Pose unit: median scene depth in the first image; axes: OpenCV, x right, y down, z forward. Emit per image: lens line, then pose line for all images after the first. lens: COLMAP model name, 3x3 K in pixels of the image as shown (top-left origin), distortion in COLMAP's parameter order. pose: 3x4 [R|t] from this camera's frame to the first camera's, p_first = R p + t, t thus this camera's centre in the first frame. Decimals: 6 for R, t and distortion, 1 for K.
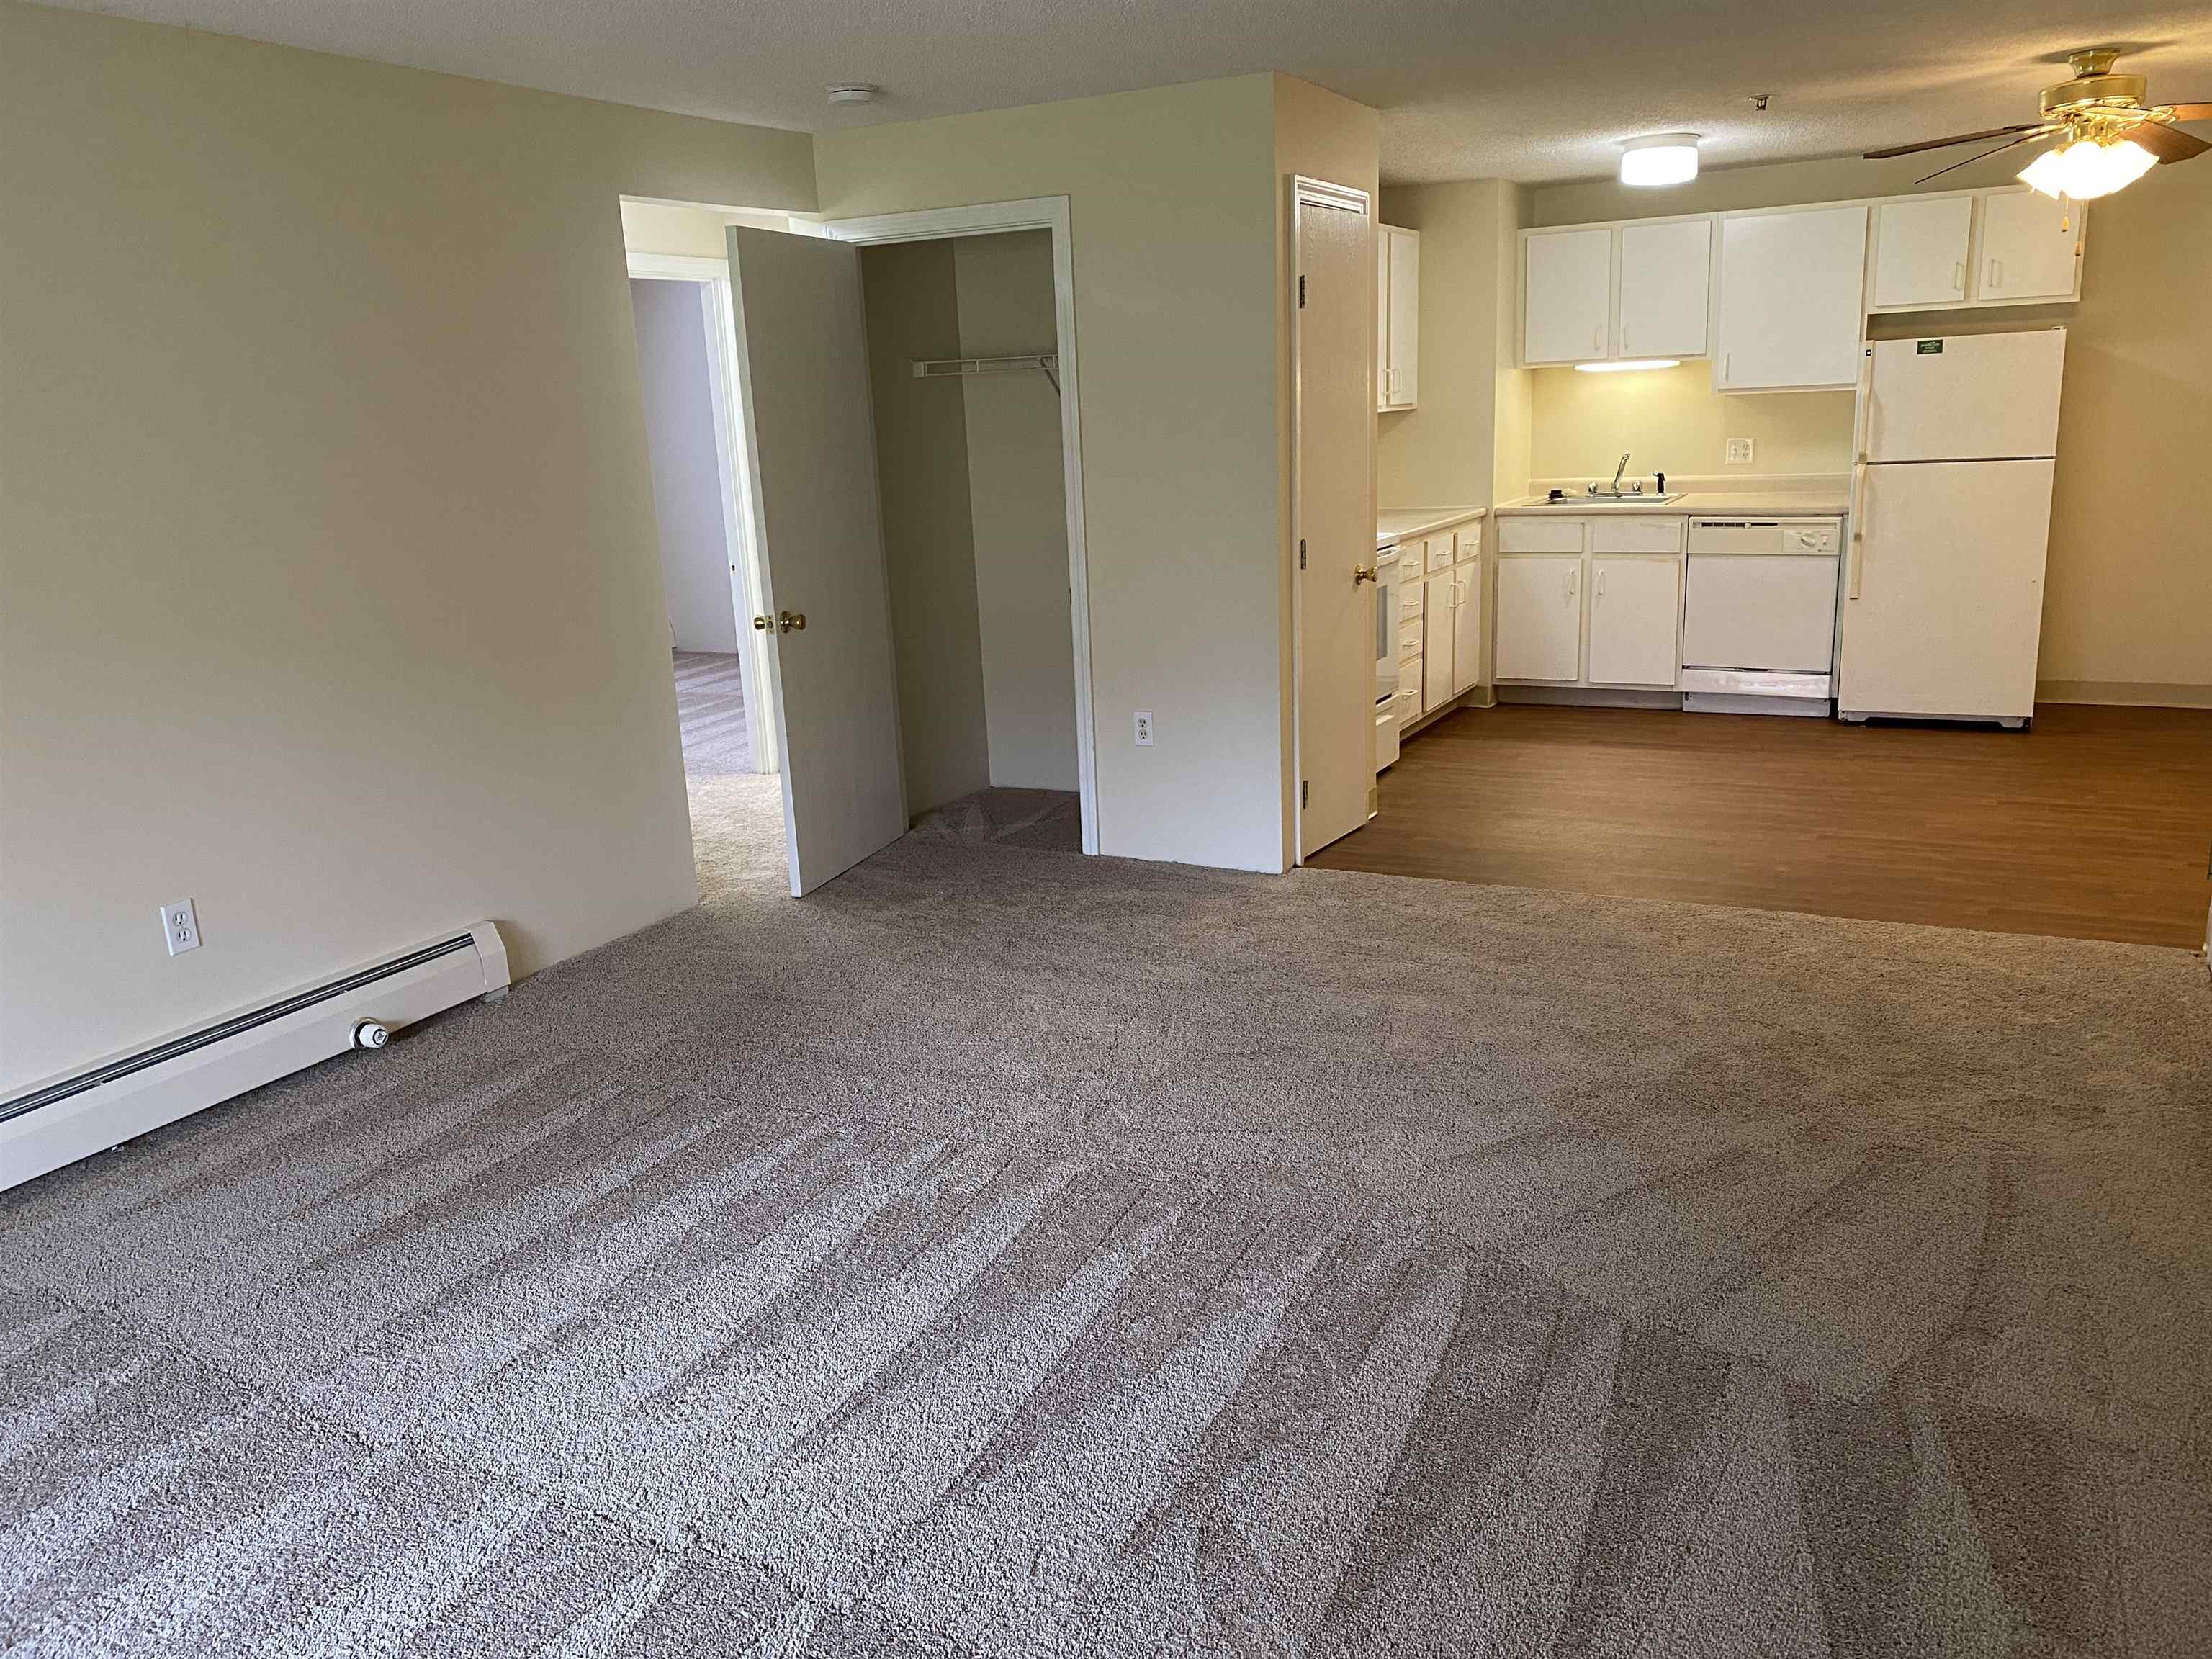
lens RADIAL K [[1682.8, 0, 1098.1], [0, 1682.8, 817.6], [0, 0, 1]] dist [0.024970, -0.014342]
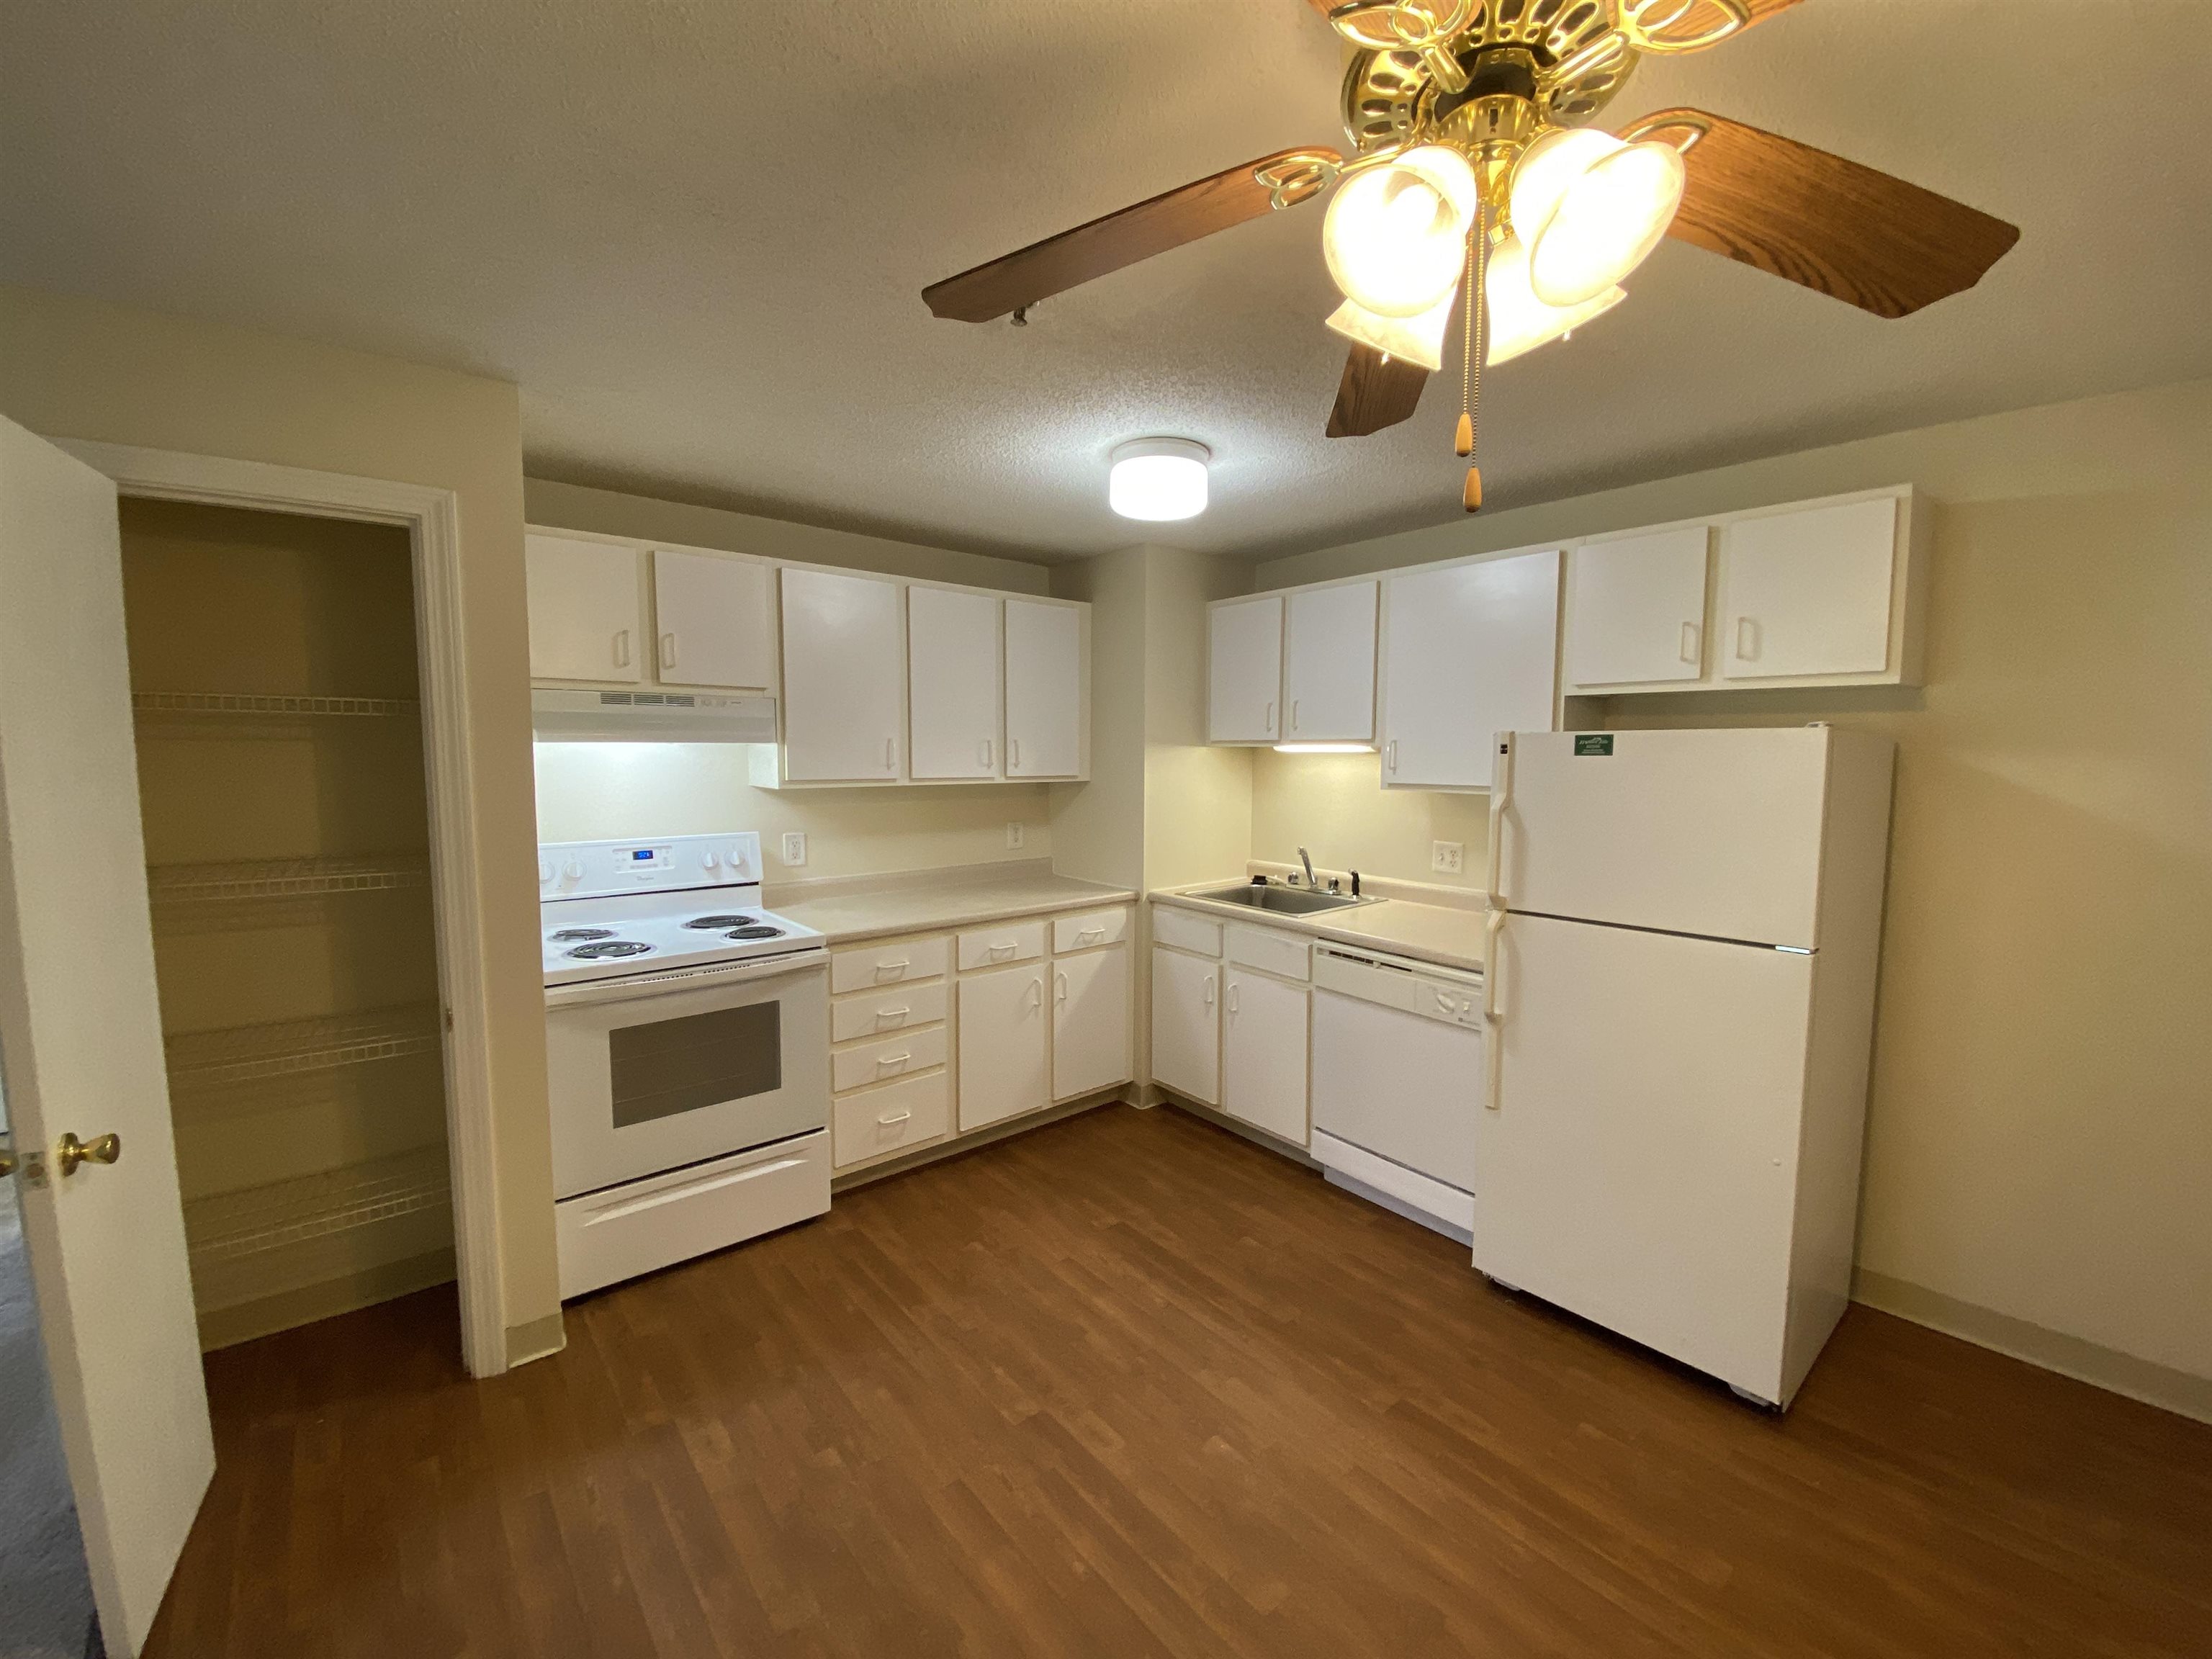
lens RADIAL K [[887.6, 0, 1105.8], [0, 887.6, 820.8], [0, 0, 1]] dist [0.018181, -0.019383]
pose [[0.925783, 0.080855, -0.369308, 0.451860], [-0.135880, 0.982749, -0.125465, -0.185473], [0.352793, 0.166335, 0.920798, 0.640631]]
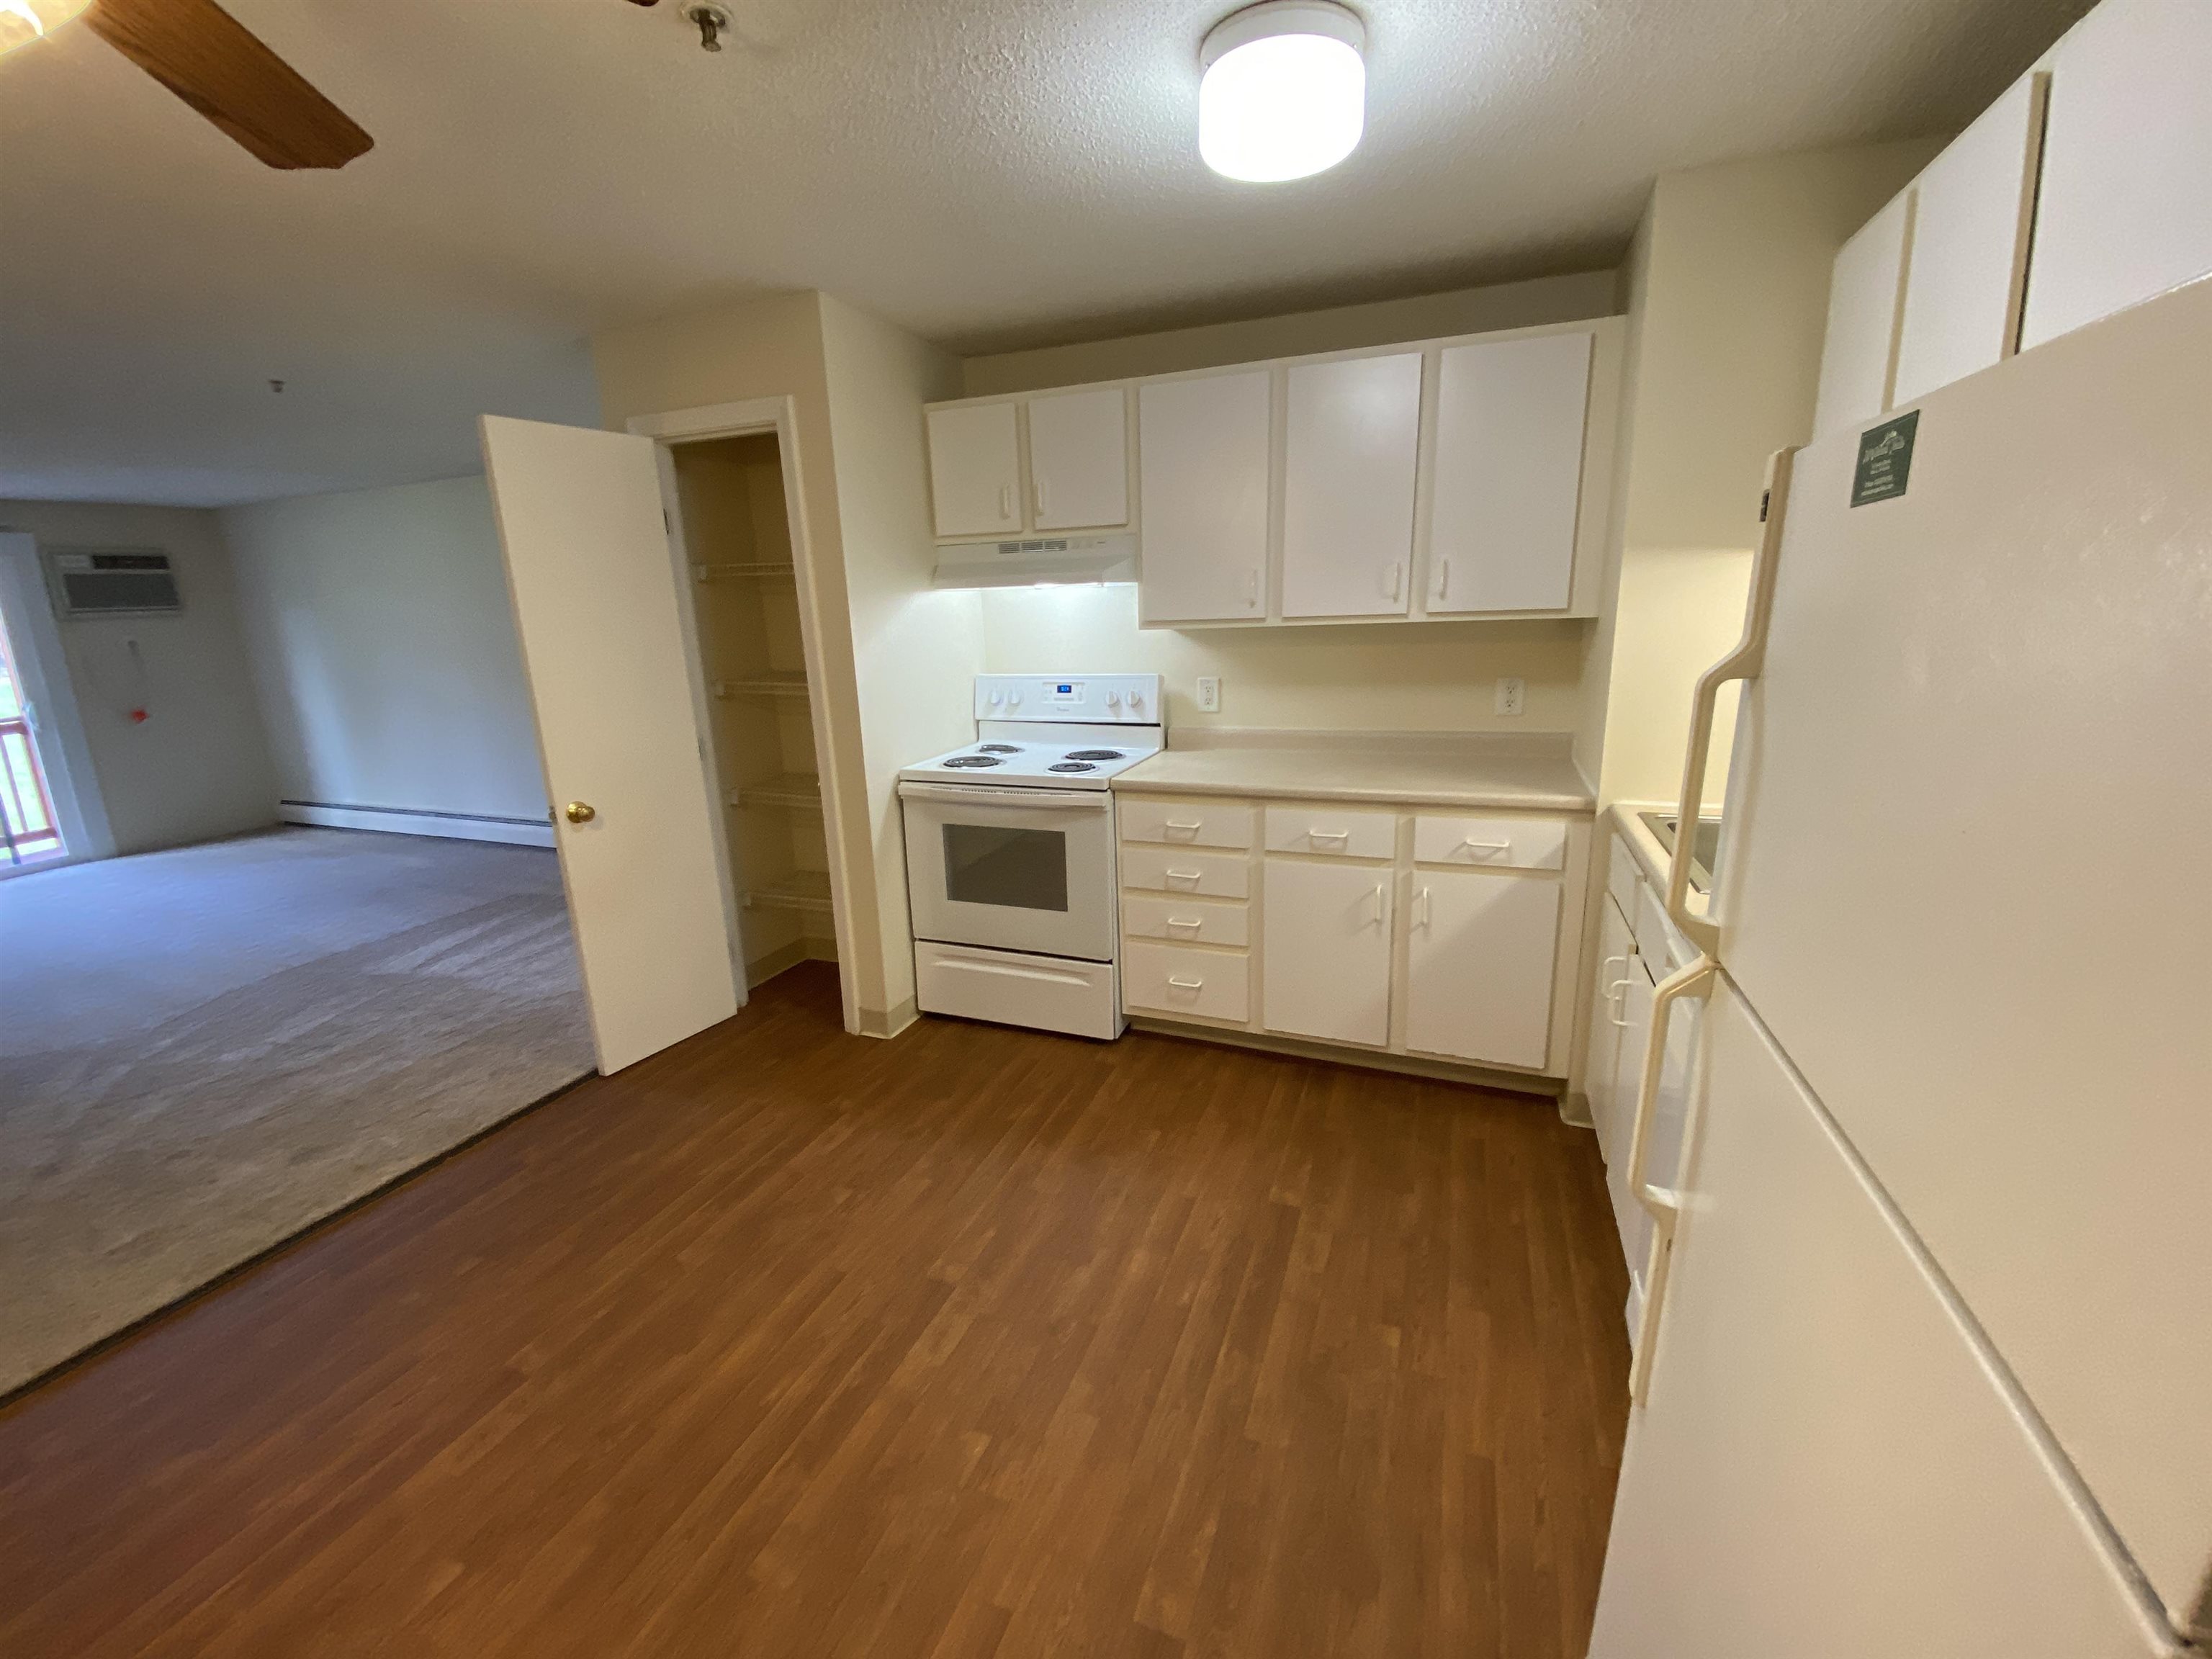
lens RADIAL K [[887.6, 0, 1106.3], [0, 887.6, 823.8], [0, 0, 1]] dist [0.018181, -0.019383]
pose [[0.123637, 0.275710, -0.953256, 0.582269], [-0.216554, 0.944970, 0.245226, -0.250020], [0.968410, 0.176113, 0.176539, 0.921382]]
